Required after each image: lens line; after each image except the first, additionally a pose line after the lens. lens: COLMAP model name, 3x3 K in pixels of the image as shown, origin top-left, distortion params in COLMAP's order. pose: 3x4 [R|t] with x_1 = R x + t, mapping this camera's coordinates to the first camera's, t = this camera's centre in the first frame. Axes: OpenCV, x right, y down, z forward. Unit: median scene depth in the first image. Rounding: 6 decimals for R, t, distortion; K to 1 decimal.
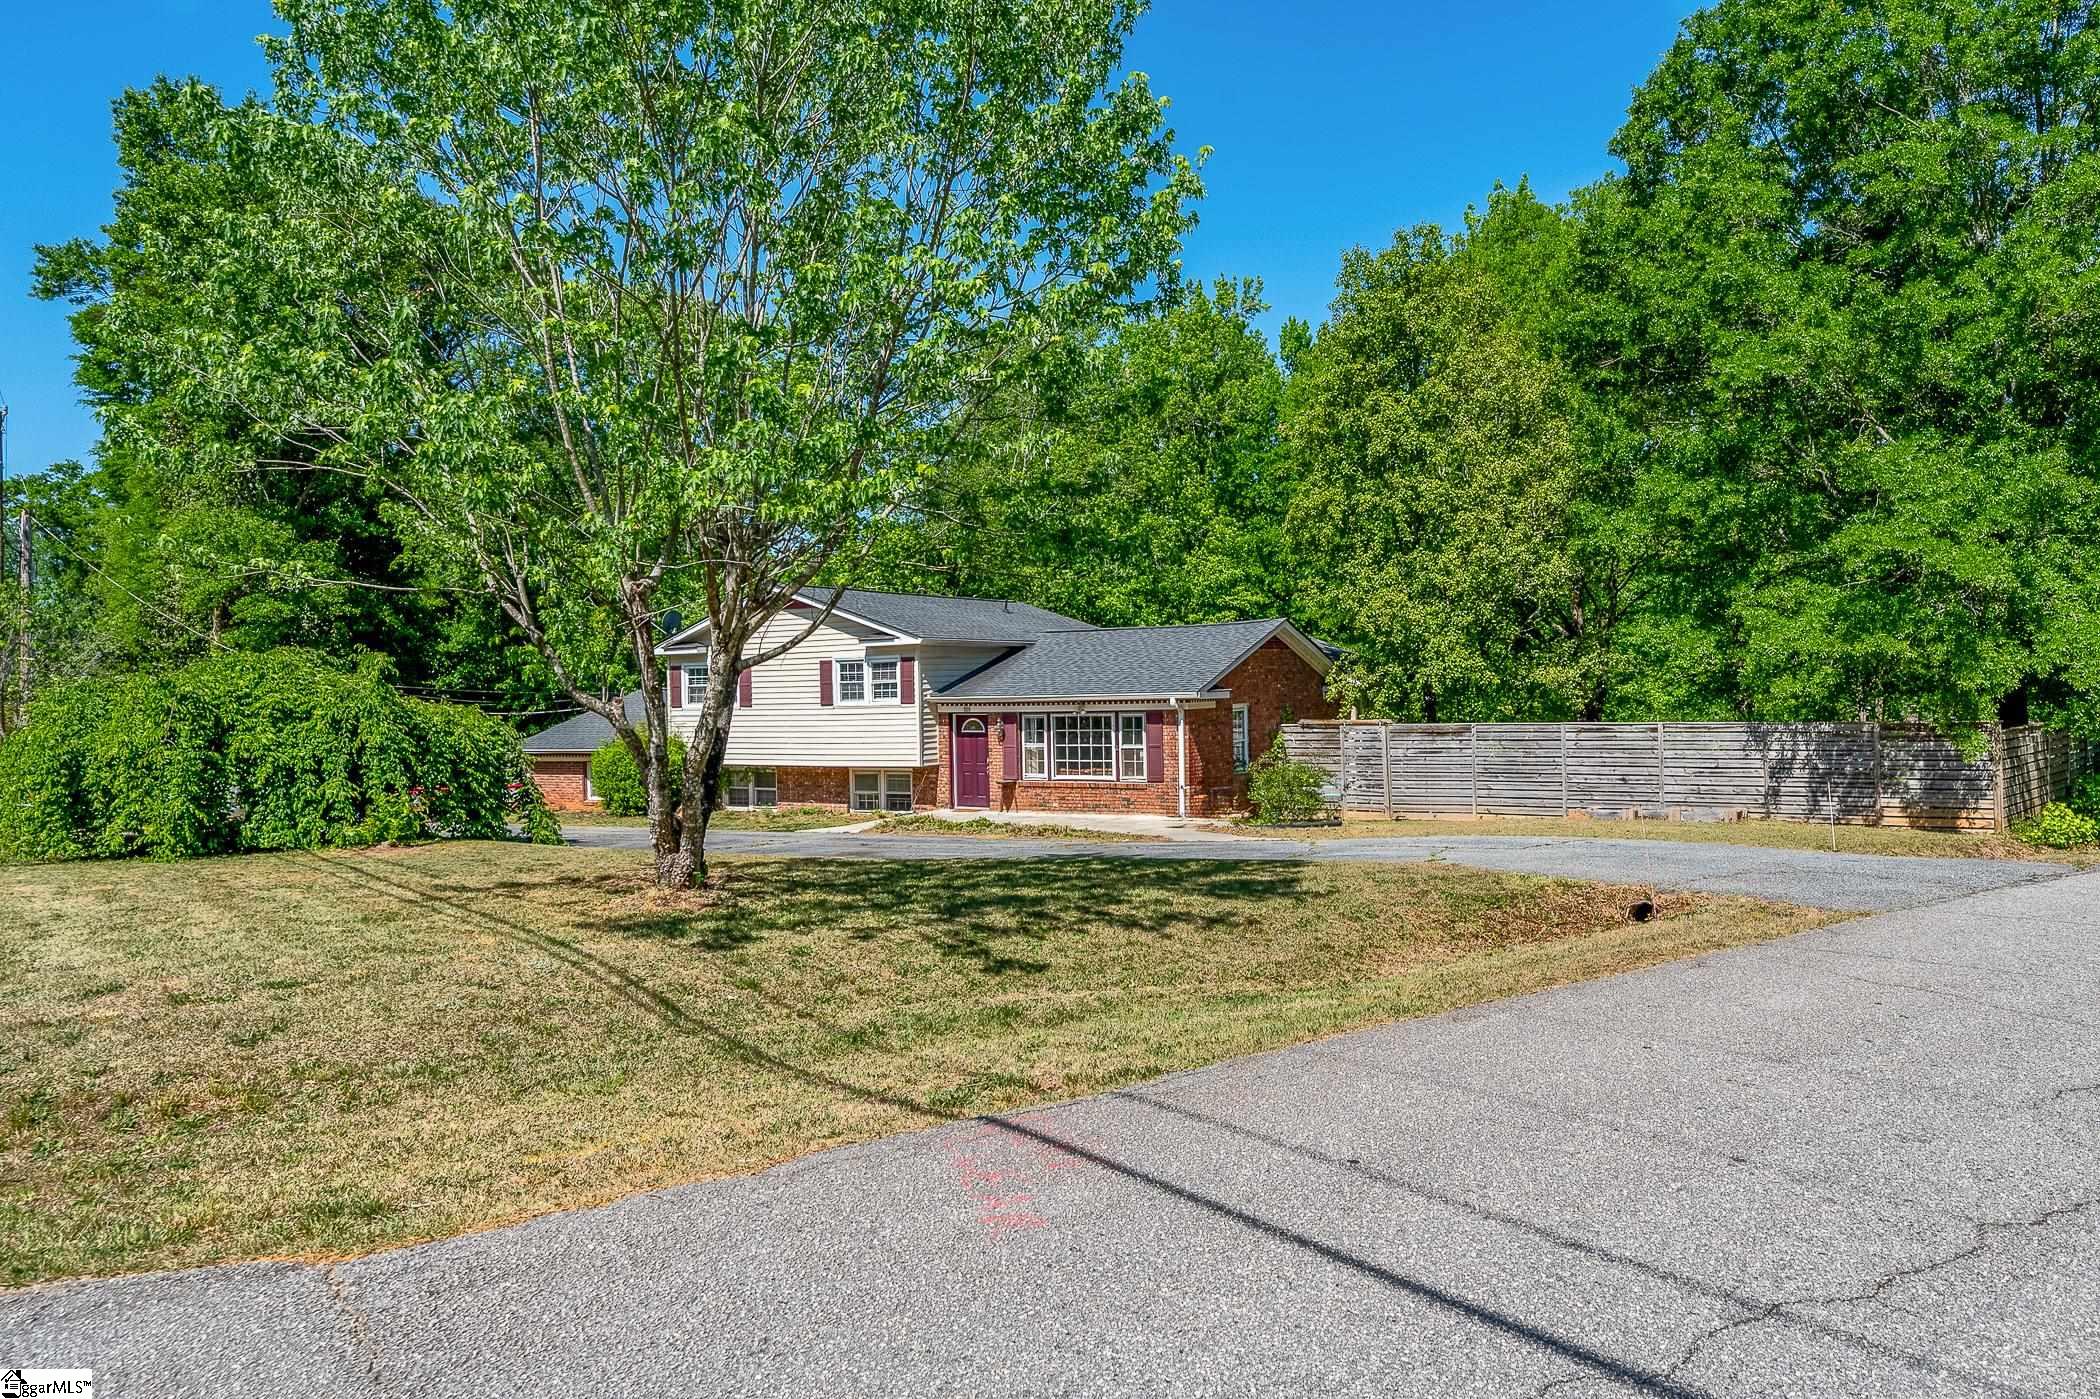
lens RADIAL K [[1357.4, 0, 1050.0], [0, 1357.4, 699.5], [0, 0, 1]] dist [0.023425, 0.000052]
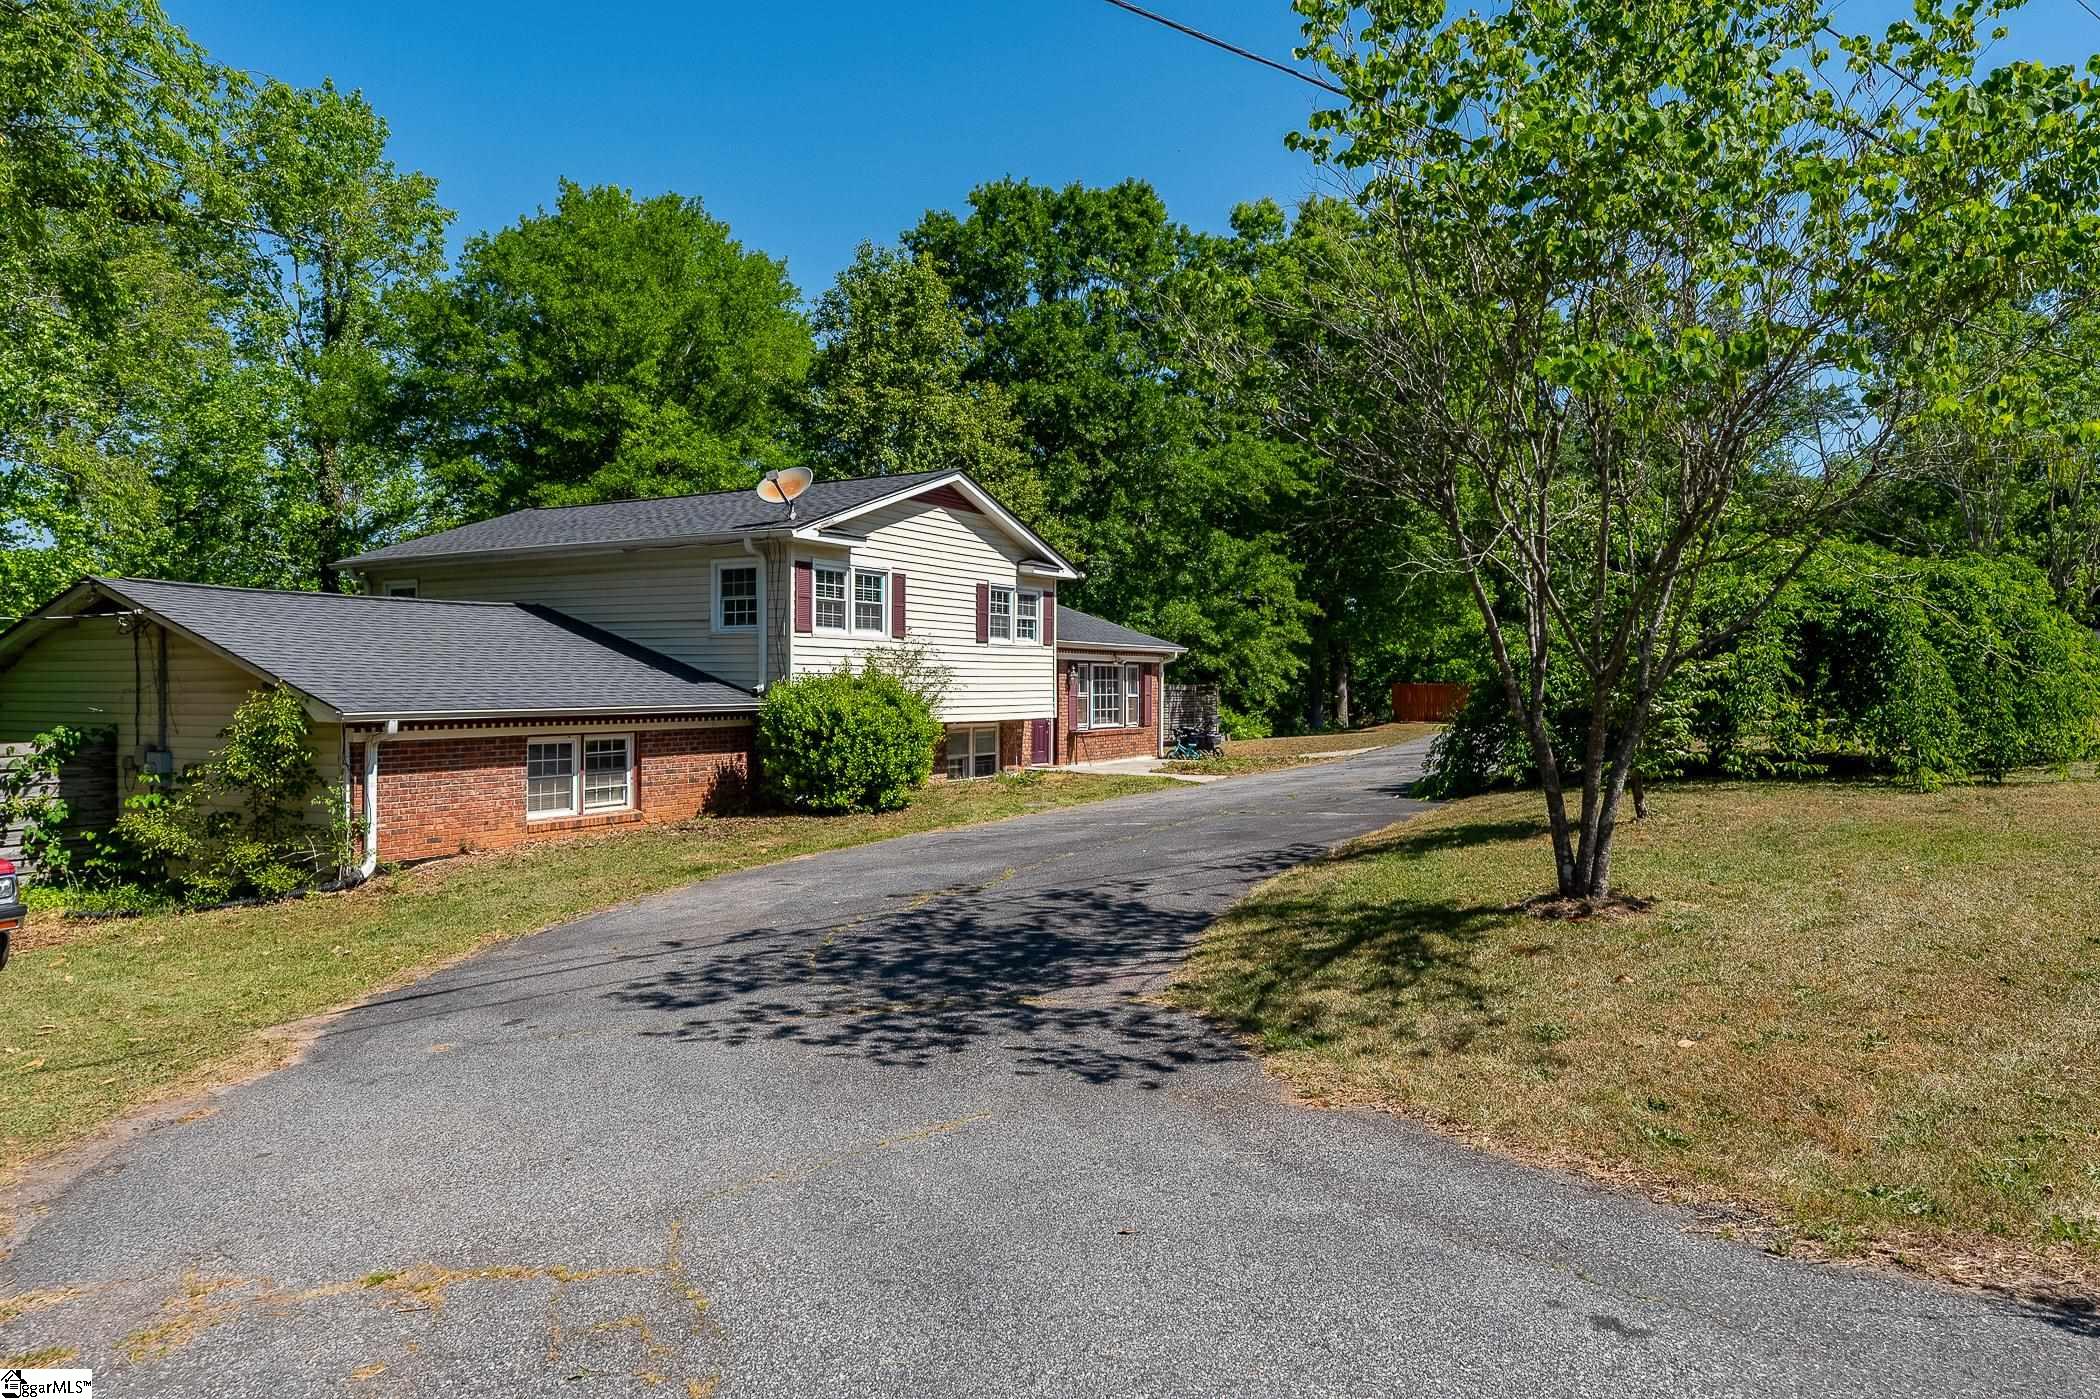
lens RADIAL K [[1357.4, 0, 1050.0], [0, 1357.4, 699.5], [0, 0, 1]] dist [0.023425, 0.000052]
pose [[0.002740, 0.002803, 0.999992, -0.973218], [-0.010077, 0.999945, -0.002776, 0.039952], [-0.999945, -0.010069, 0.002768, 1.005884]]
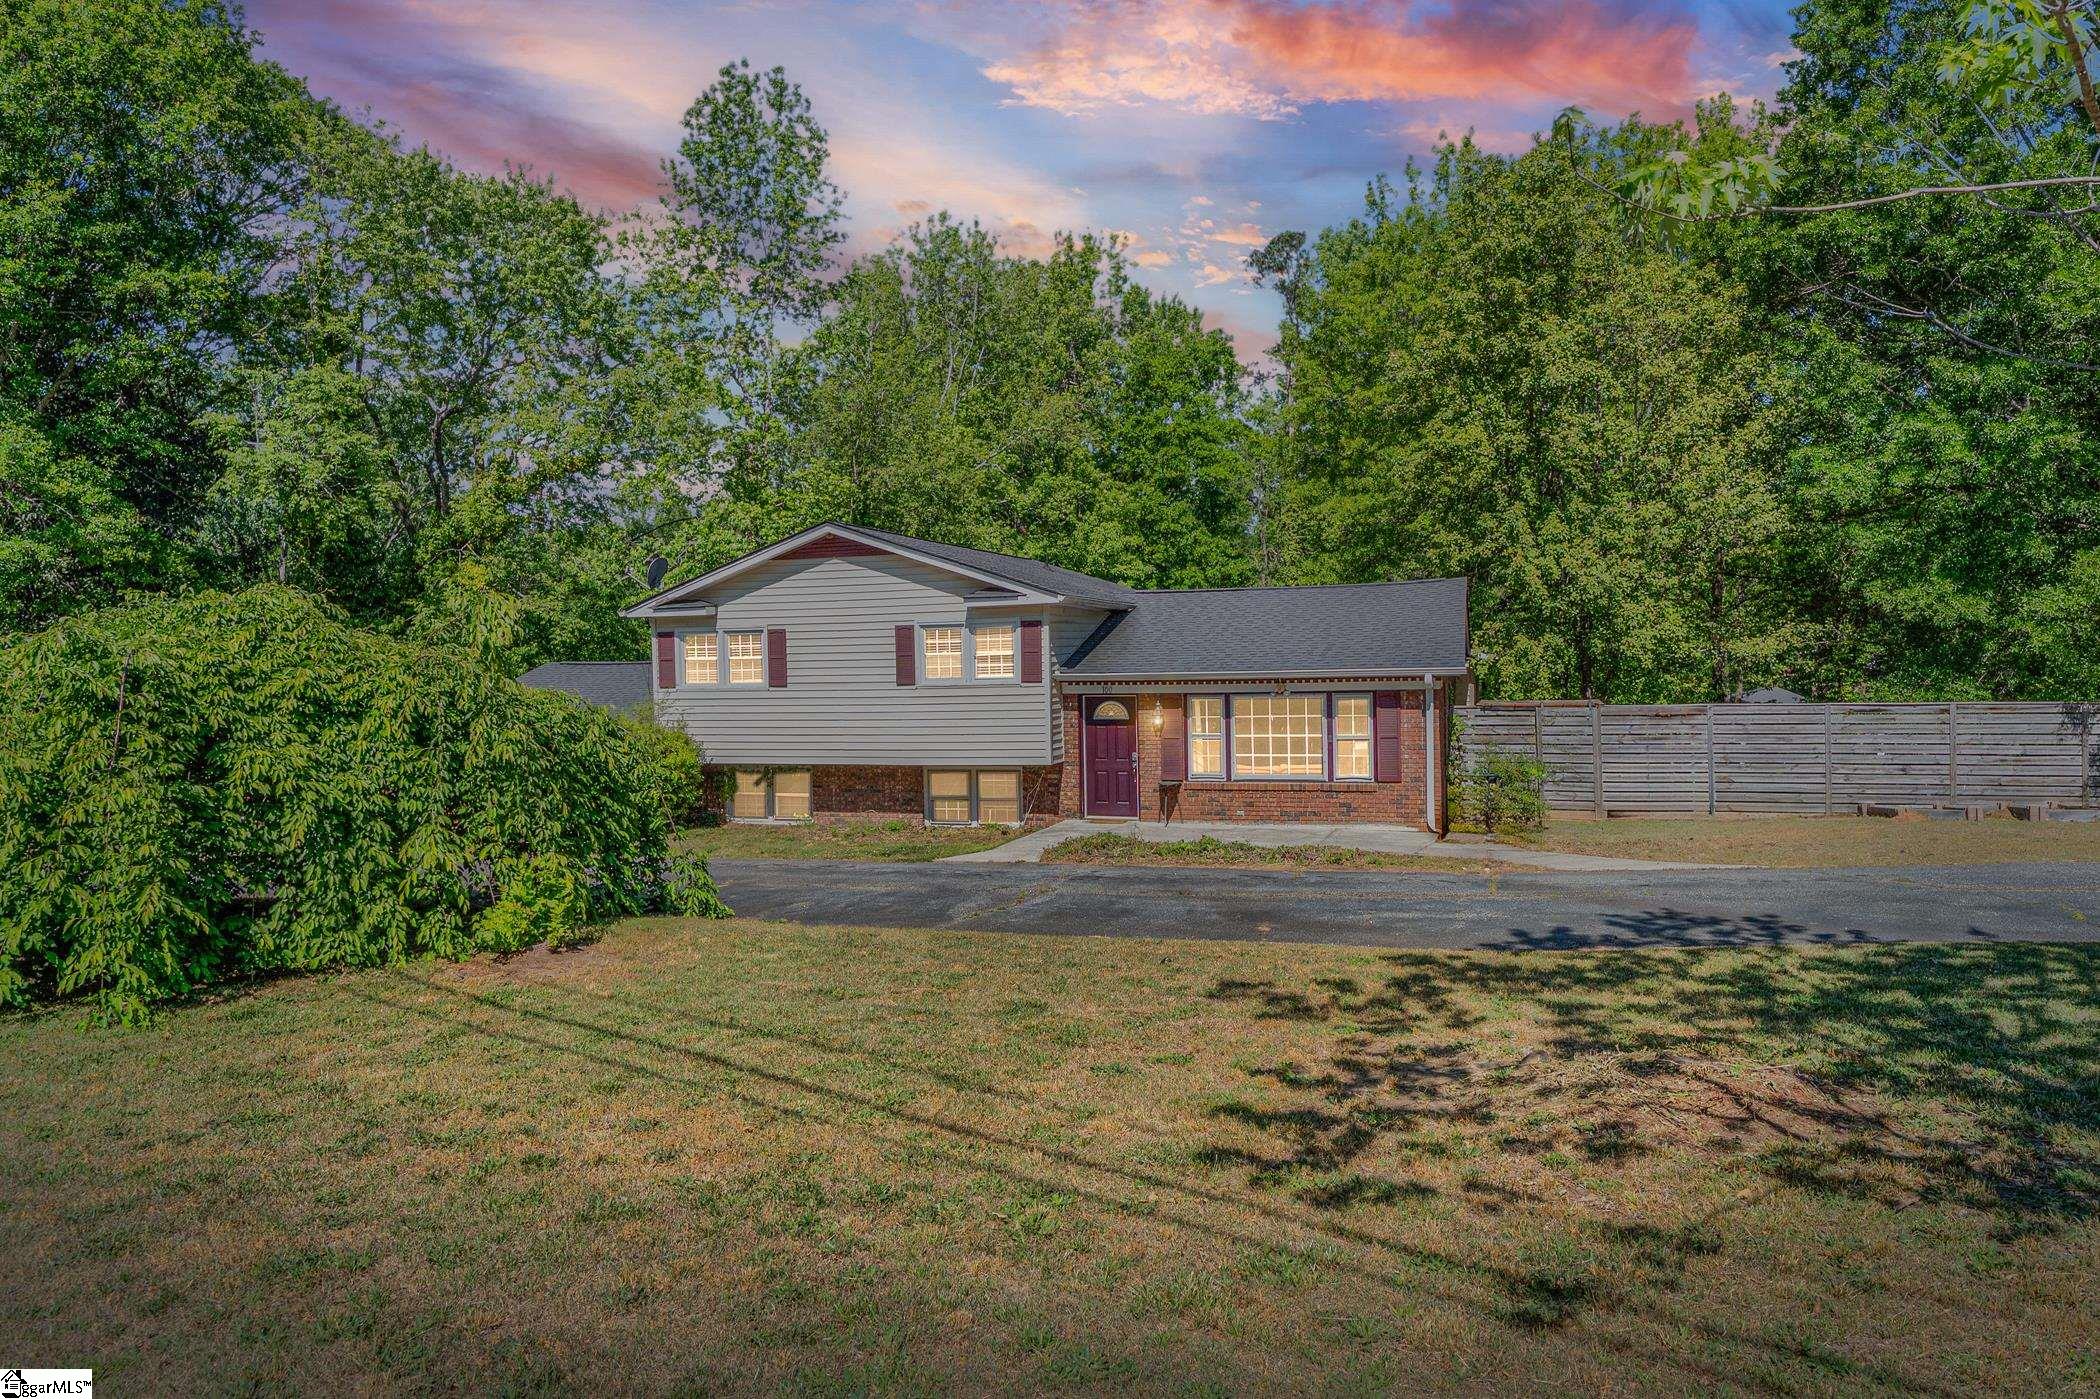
lens RADIAL K [[1308.4, 0, 1050.0], [0, 1308.4, 699.5], [0, 0, 1]] dist [-0.003009, -0.000371]
pose [[0.975818, -0.005464, 0.218515, -0.256052], [0.001479, 0.999830, 0.018397, -0.000790], [-0.218578, -0.017629, 0.975660, 0.290725]]
